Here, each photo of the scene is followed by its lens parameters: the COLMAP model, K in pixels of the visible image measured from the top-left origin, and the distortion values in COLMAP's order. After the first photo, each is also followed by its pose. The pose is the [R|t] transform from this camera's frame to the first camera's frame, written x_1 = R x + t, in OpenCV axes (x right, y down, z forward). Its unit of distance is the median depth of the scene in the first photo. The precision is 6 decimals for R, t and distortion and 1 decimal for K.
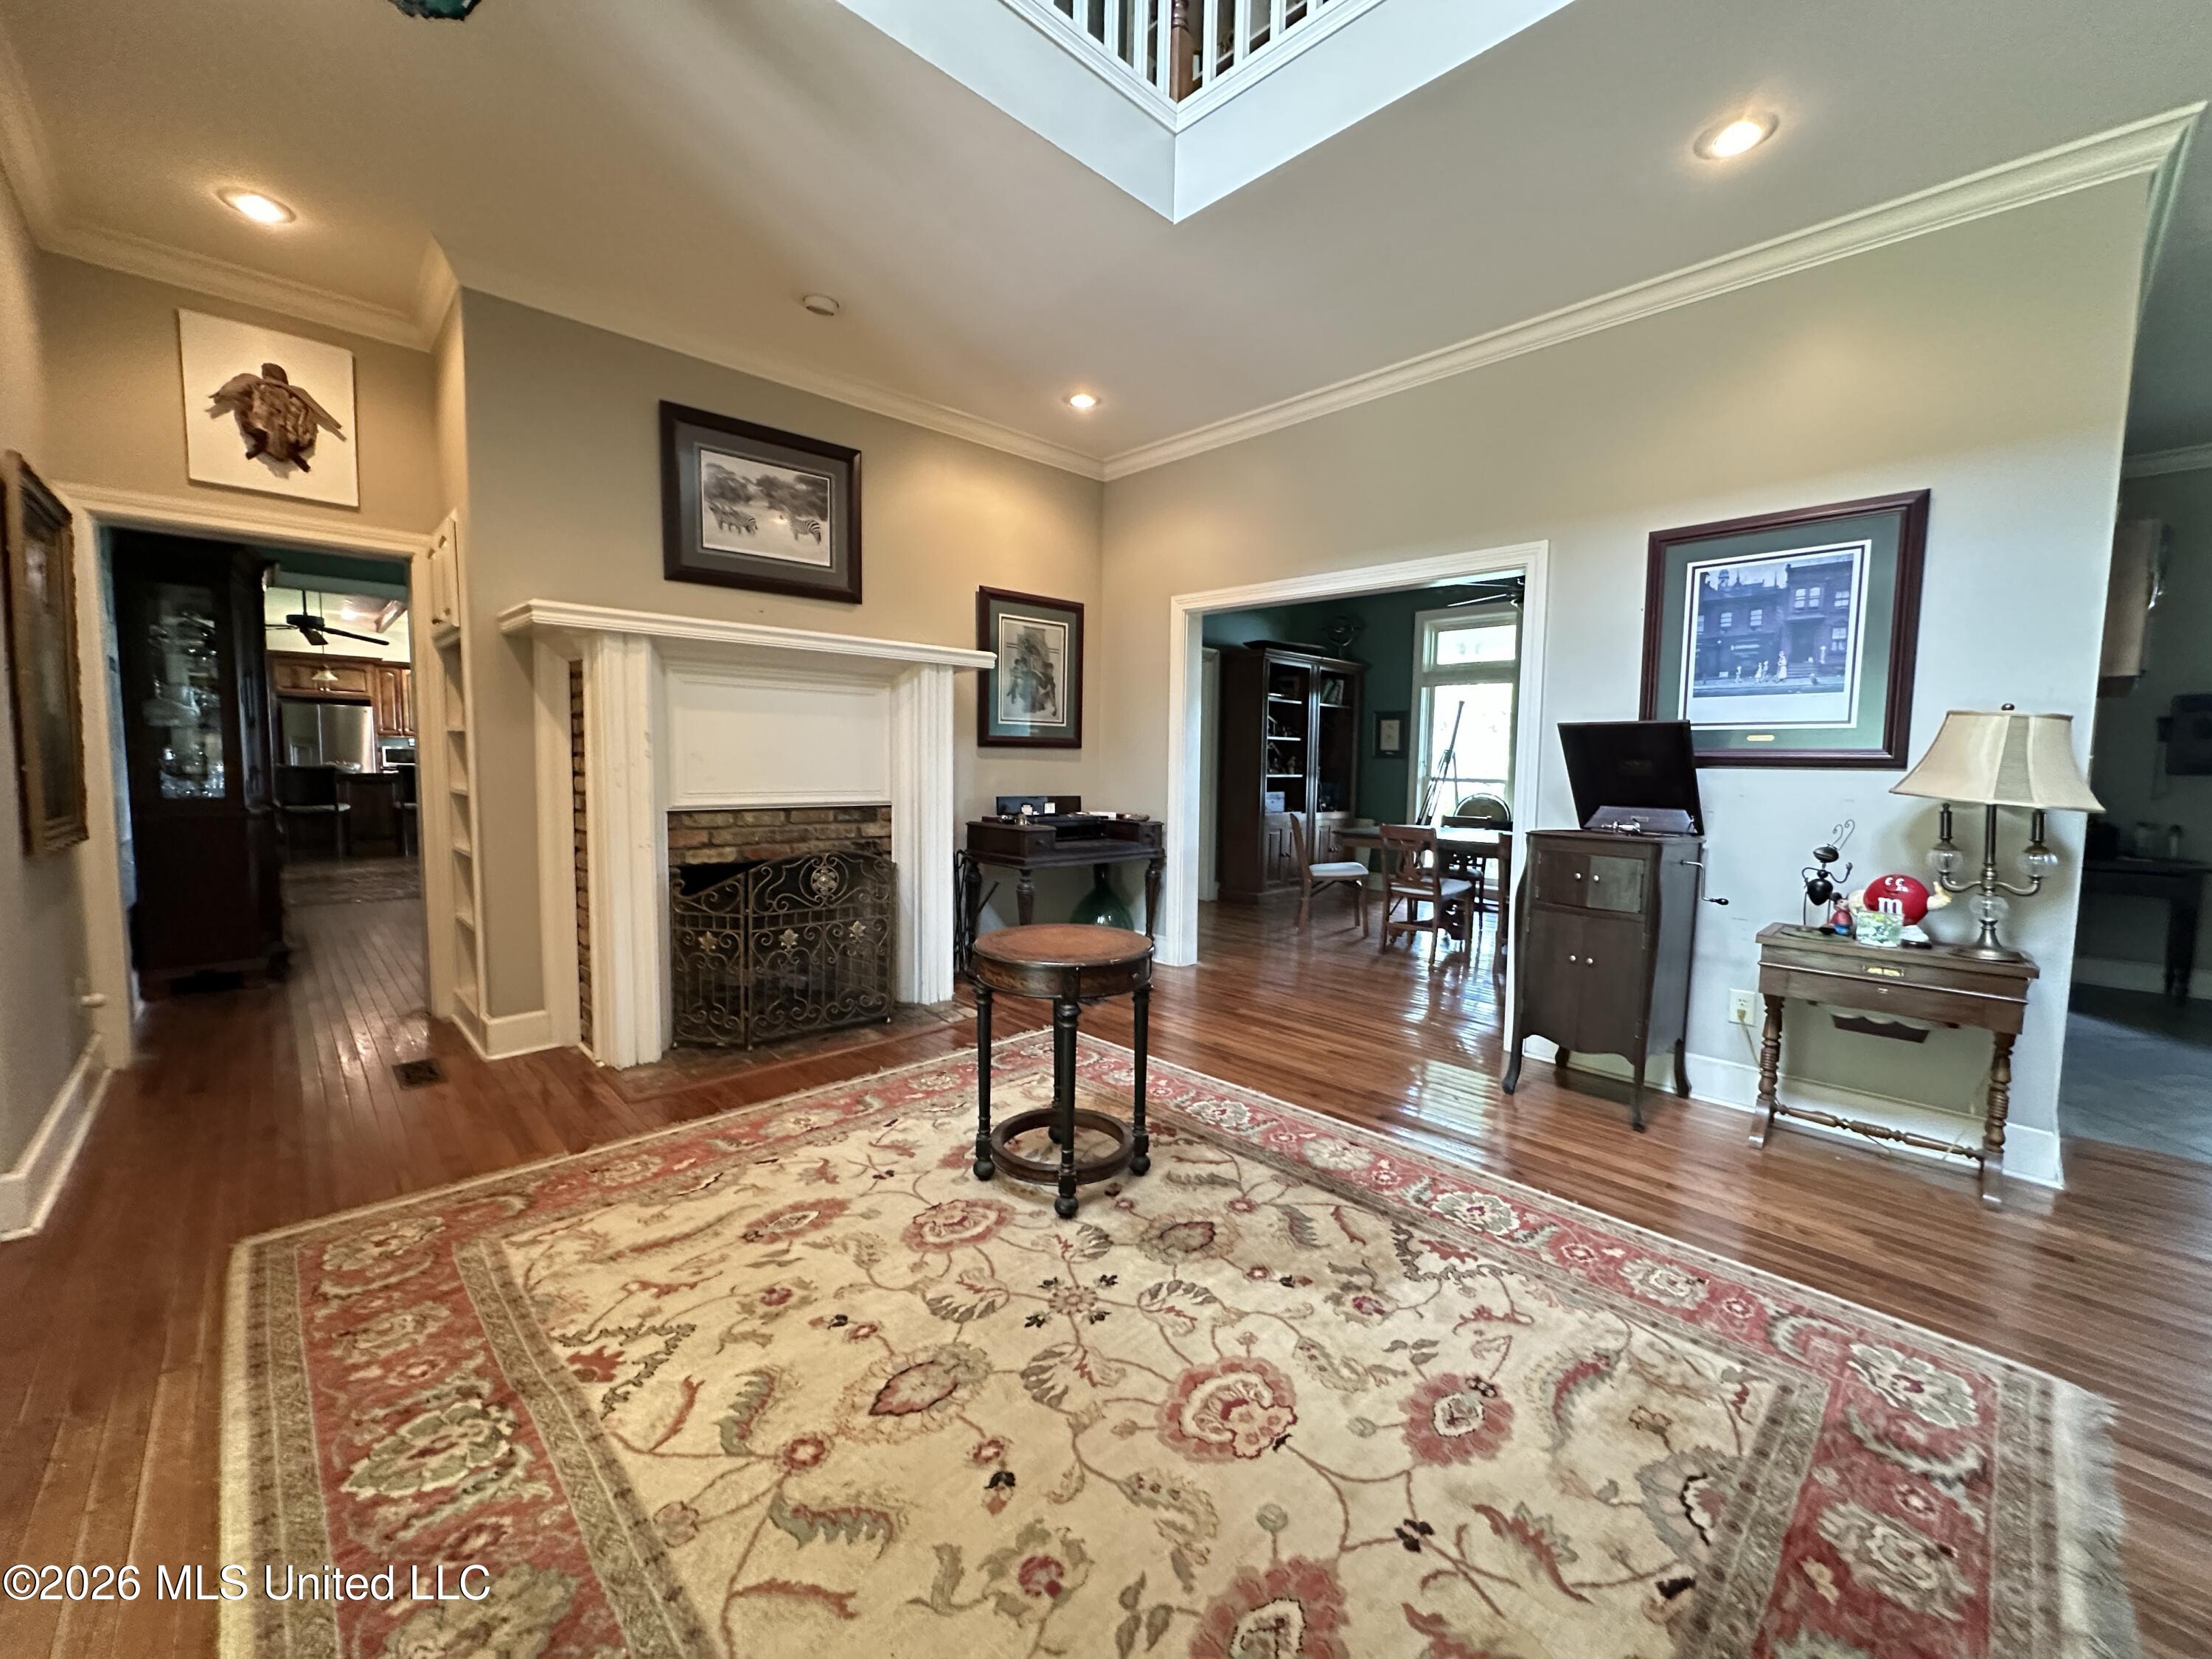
lens RADIAL K [[884.7, 0, 1106.1], [0, 884.7, 830.6], [0, 0, 1]] dist [-0.002717, 0.000135]
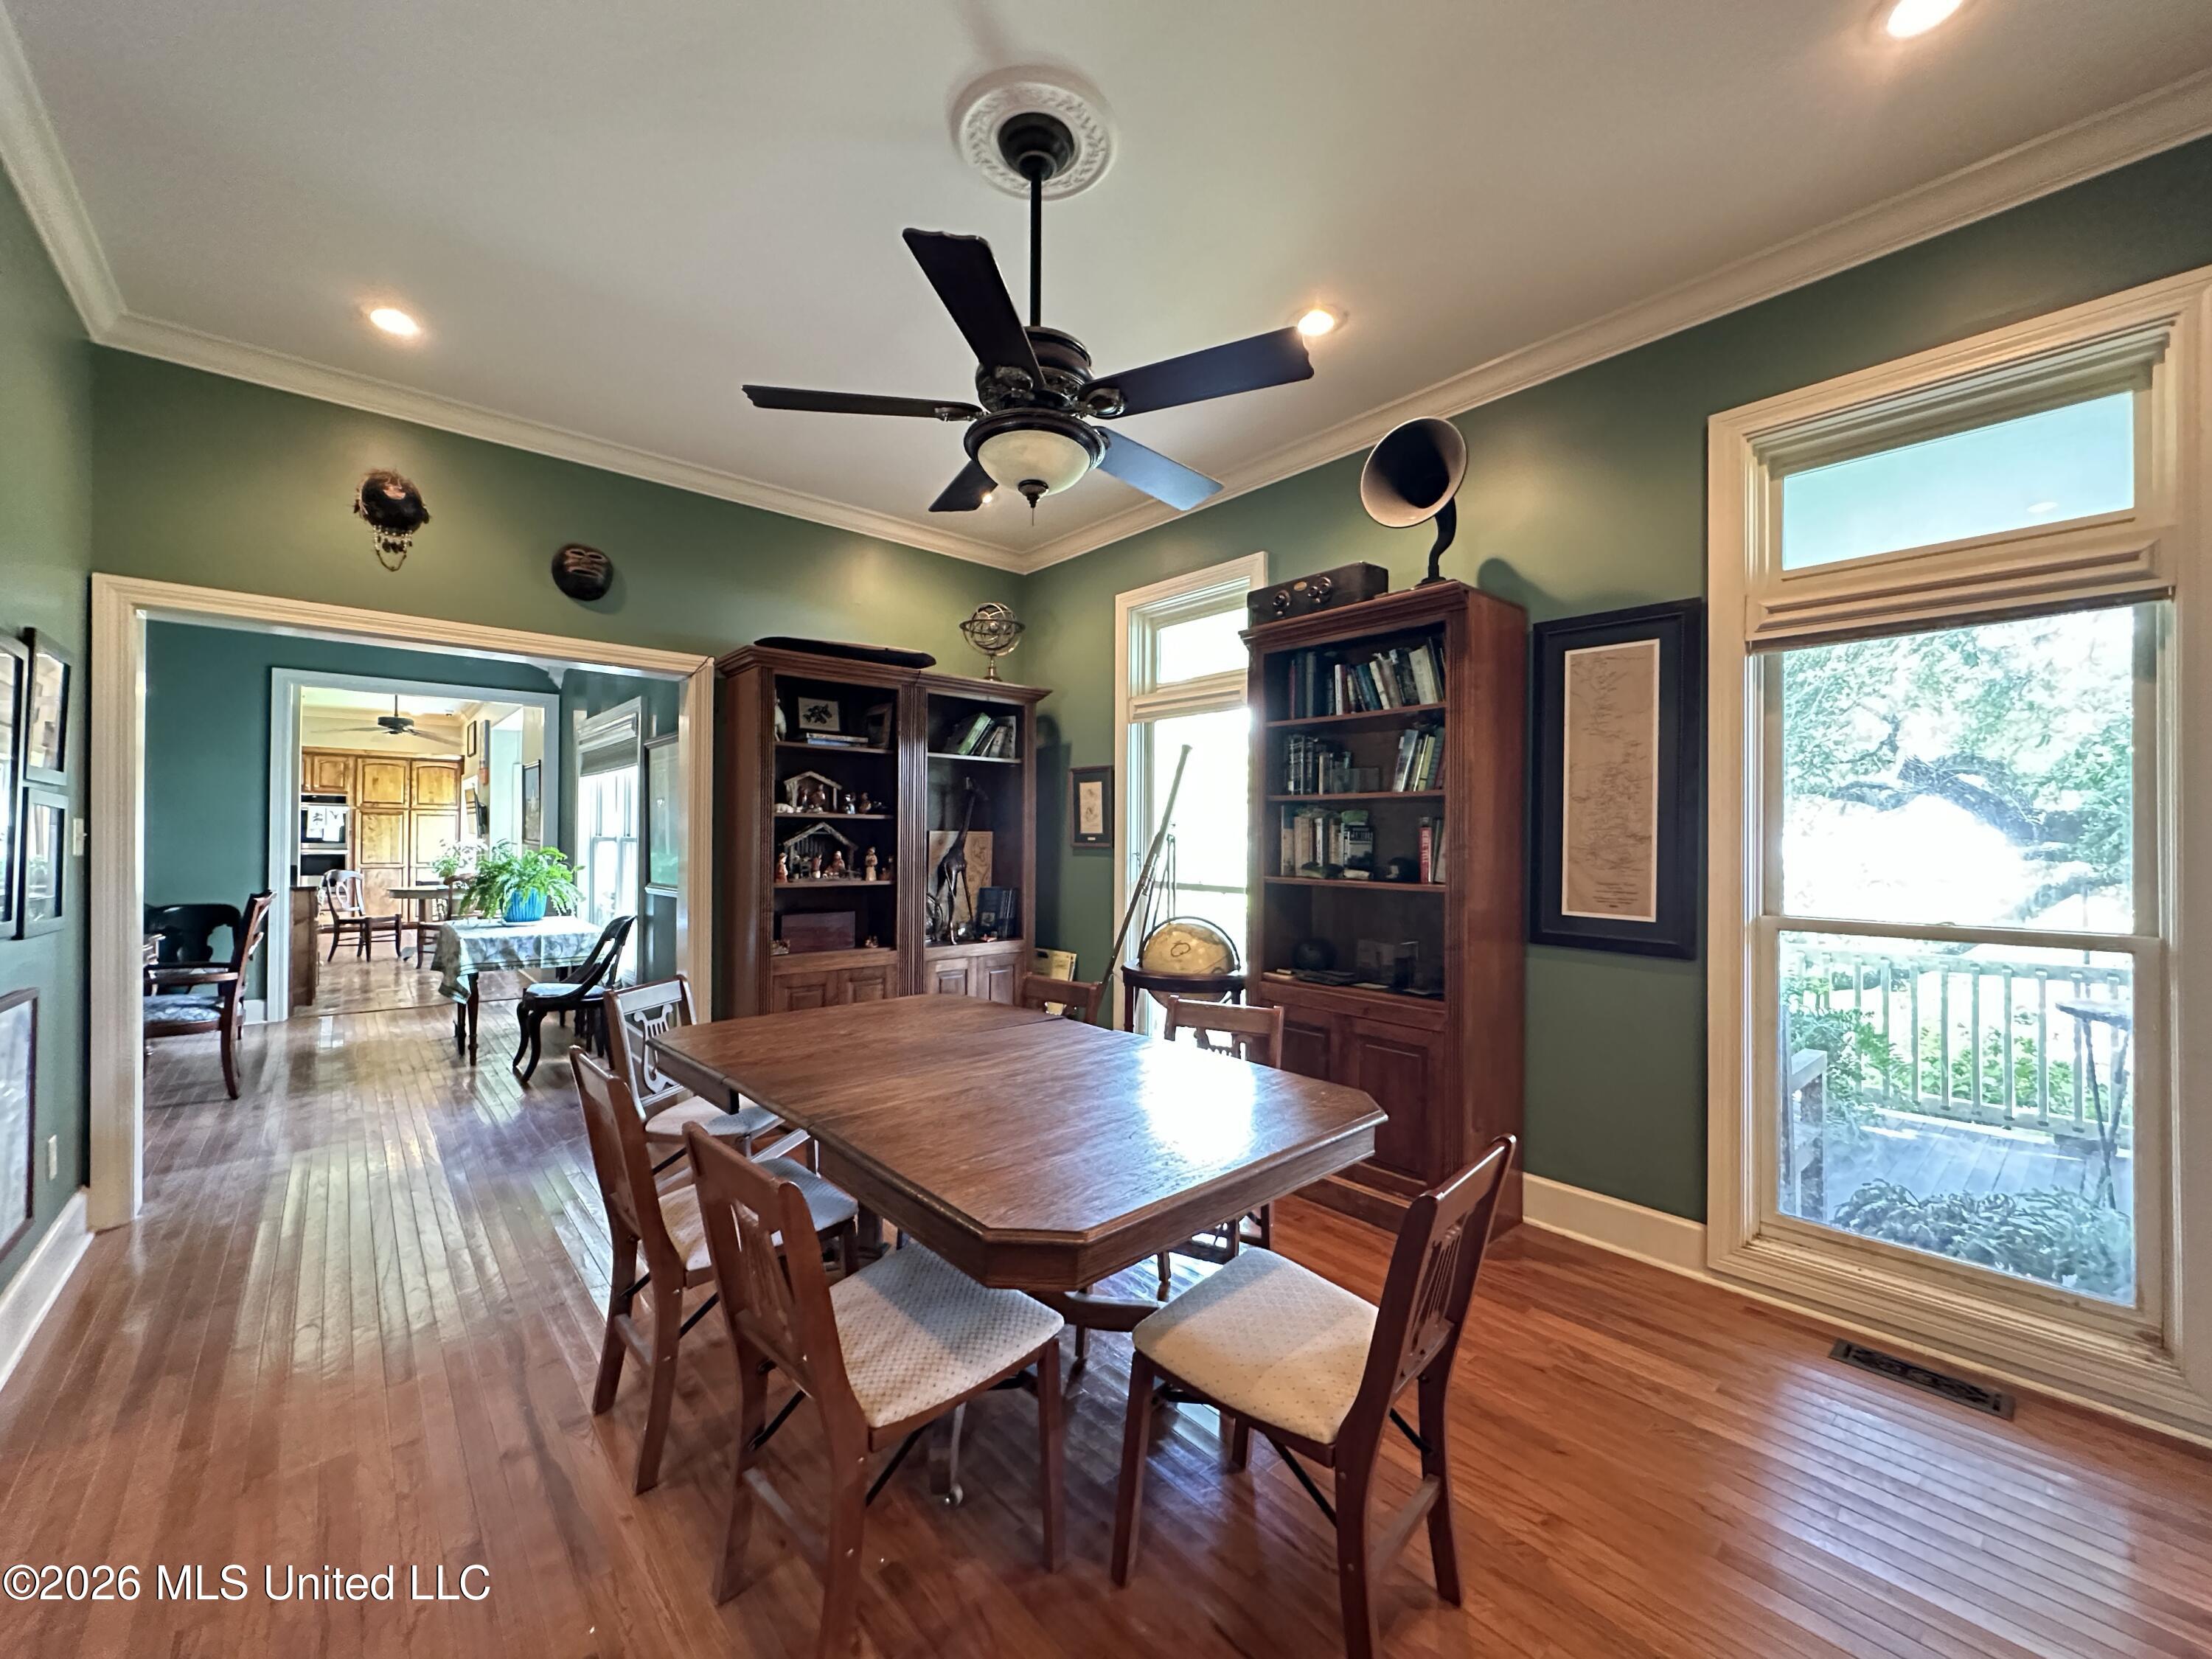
lens RADIAL K [[884.7, 0, 1107.0], [0, 884.7, 831.4], [0, 0, 1]] dist [-0.002717, 0.000135]
pose [[0.998794, -0.008824, -0.048306, 0.703975], [0.004608, 0.996225, -0.086685, -0.083313], [0.048888, 0.086358, 0.995064, 0.839561]]
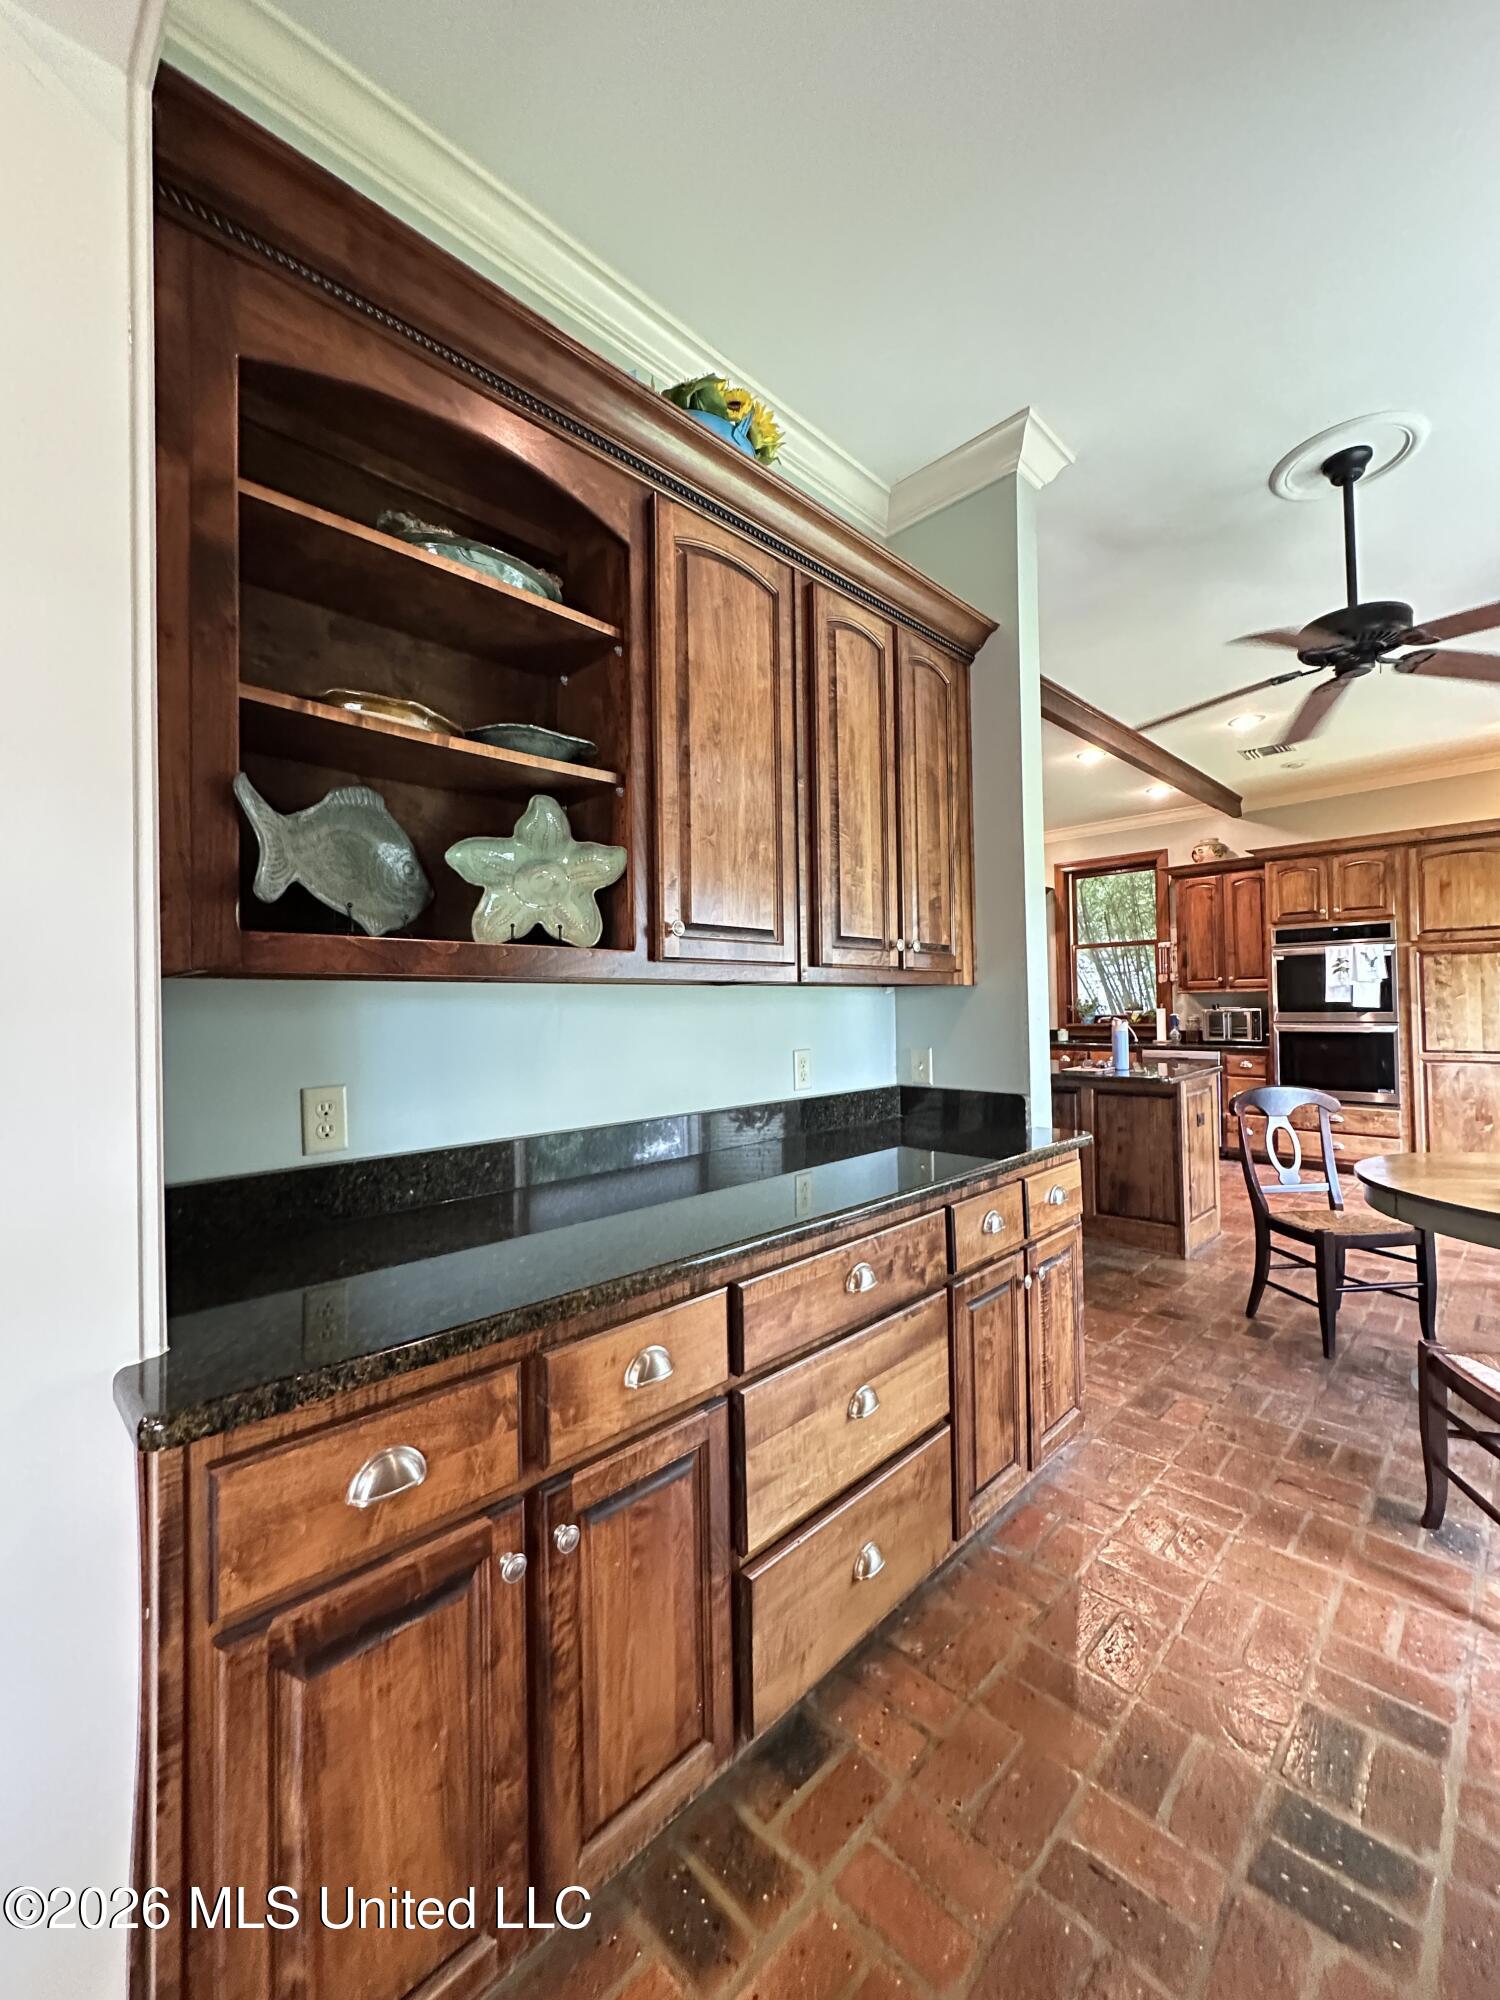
lens RADIAL K [[799.9, 0, 744.3], [0, 799.9, 996.6], [0, 0, 1]] dist [-0.002717, 0.000135]
pose [[0.018753, -0.036313, -0.999164, -0.592578], [-0.062807, 0.997324, -0.037425, -0.213398], [0.997849, 0.063456, 0.016422, 2.491187]]
